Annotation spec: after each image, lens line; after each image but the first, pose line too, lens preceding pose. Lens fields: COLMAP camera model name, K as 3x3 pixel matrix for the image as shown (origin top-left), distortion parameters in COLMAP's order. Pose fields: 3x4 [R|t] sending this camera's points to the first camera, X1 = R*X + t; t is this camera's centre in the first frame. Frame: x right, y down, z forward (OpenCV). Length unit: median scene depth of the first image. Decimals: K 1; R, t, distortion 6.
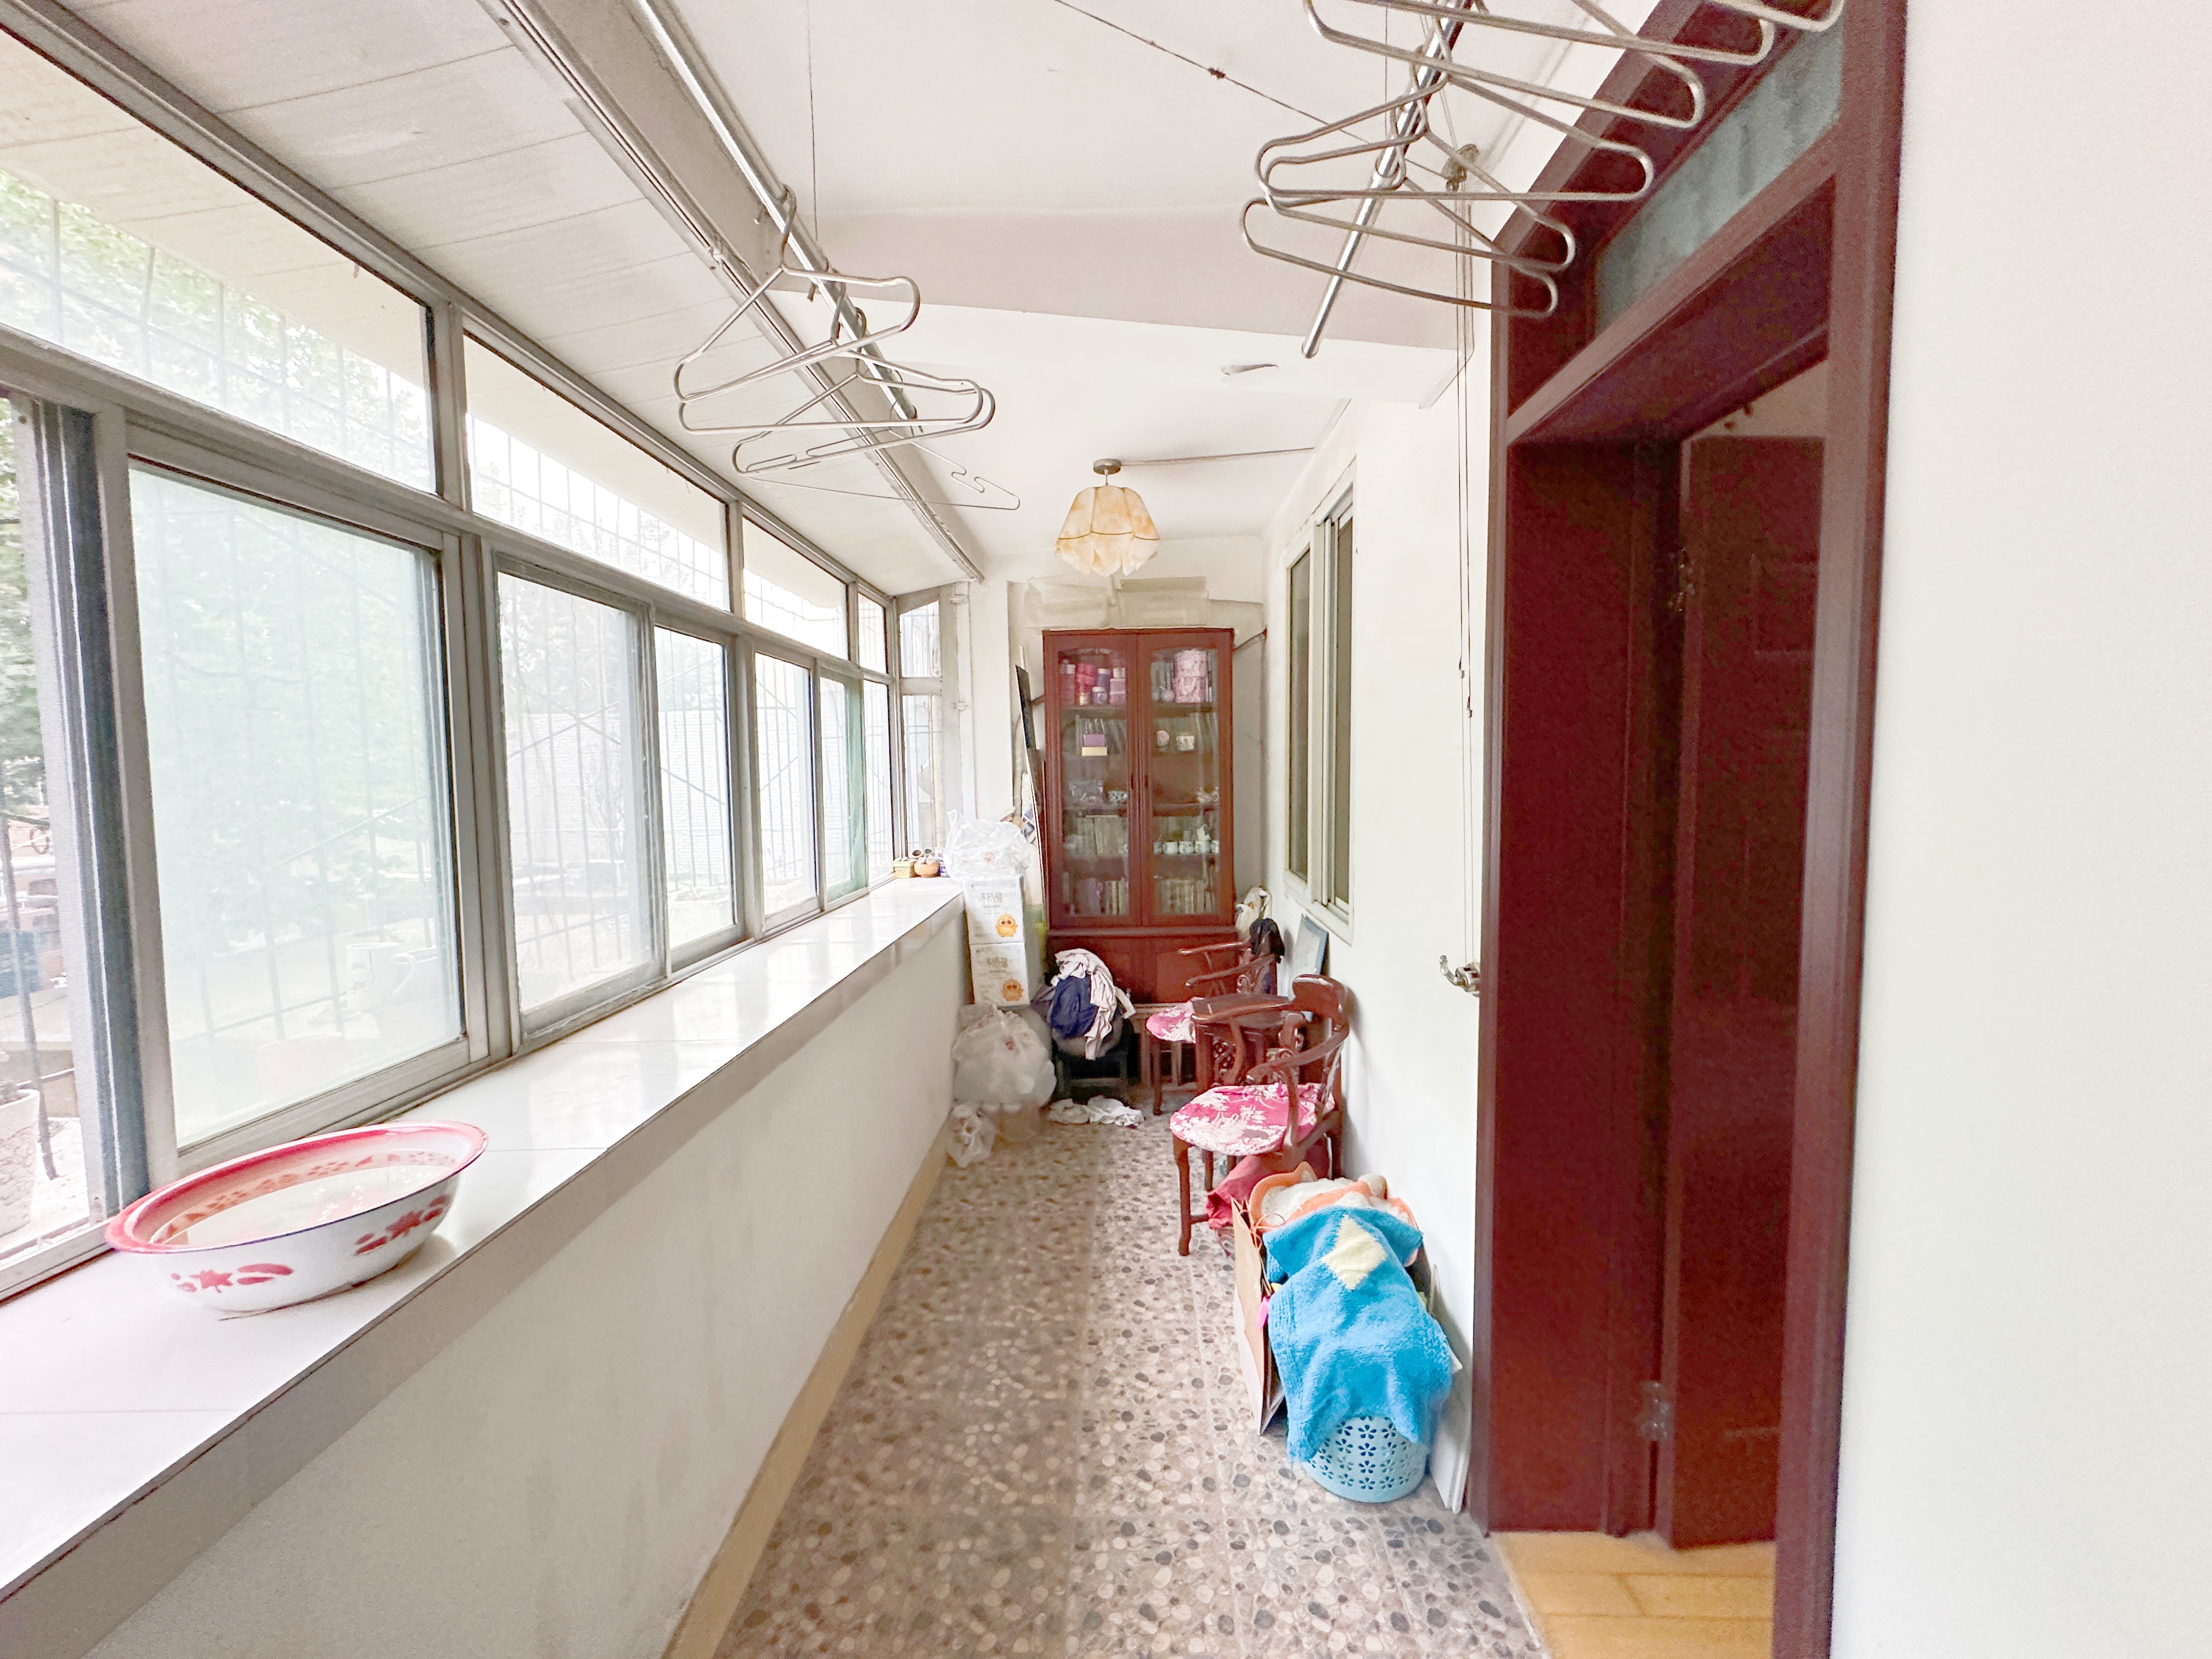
lens RADIAL K [[893.6, 0, 1106.0], [0, 893.6, 829.5], [0, 0, 1]] dist [0.000240, -0.000059]
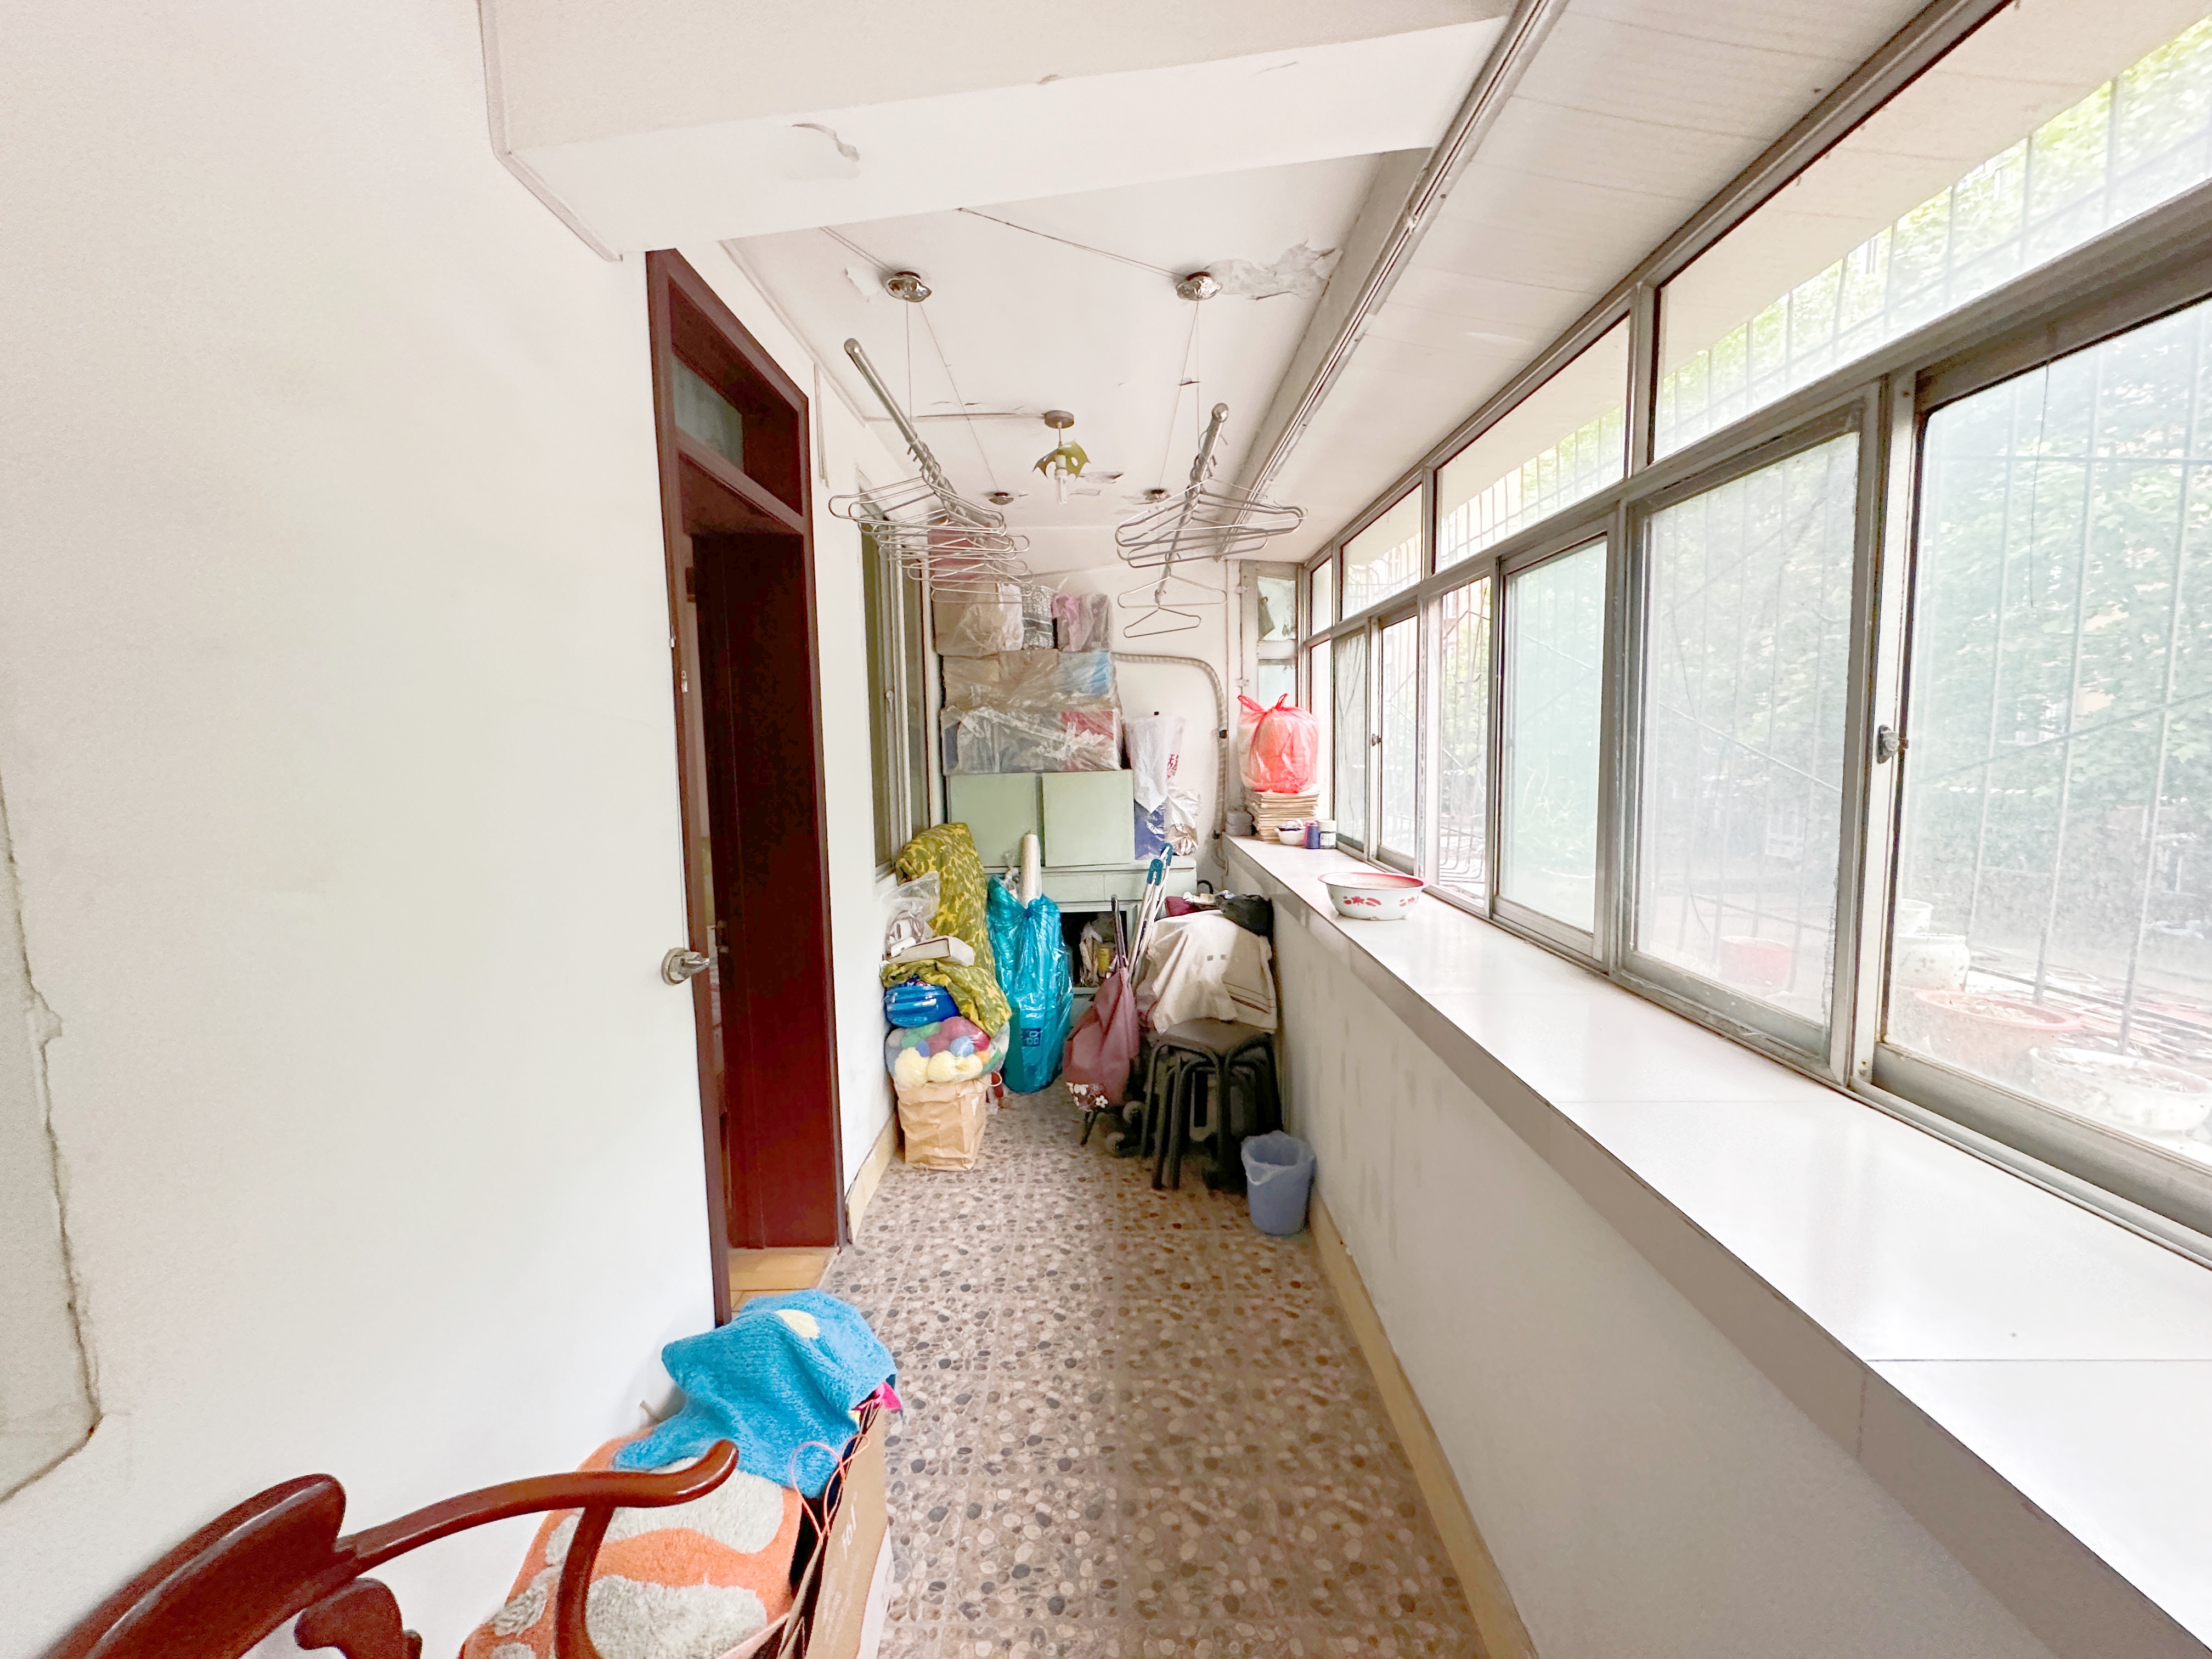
lens RADIAL K [[893.6, 0, 1106.0], [0, 893.6, 829.5], [0, 0, 1]] dist [0.000240, -0.000059]
pose [[-0.999065, 0.039430, -0.017758, -0.034259], [0.035999, 0.985856, 0.163684, -0.117713], [0.023960, 0.162892, -0.986353, 1.906890]]
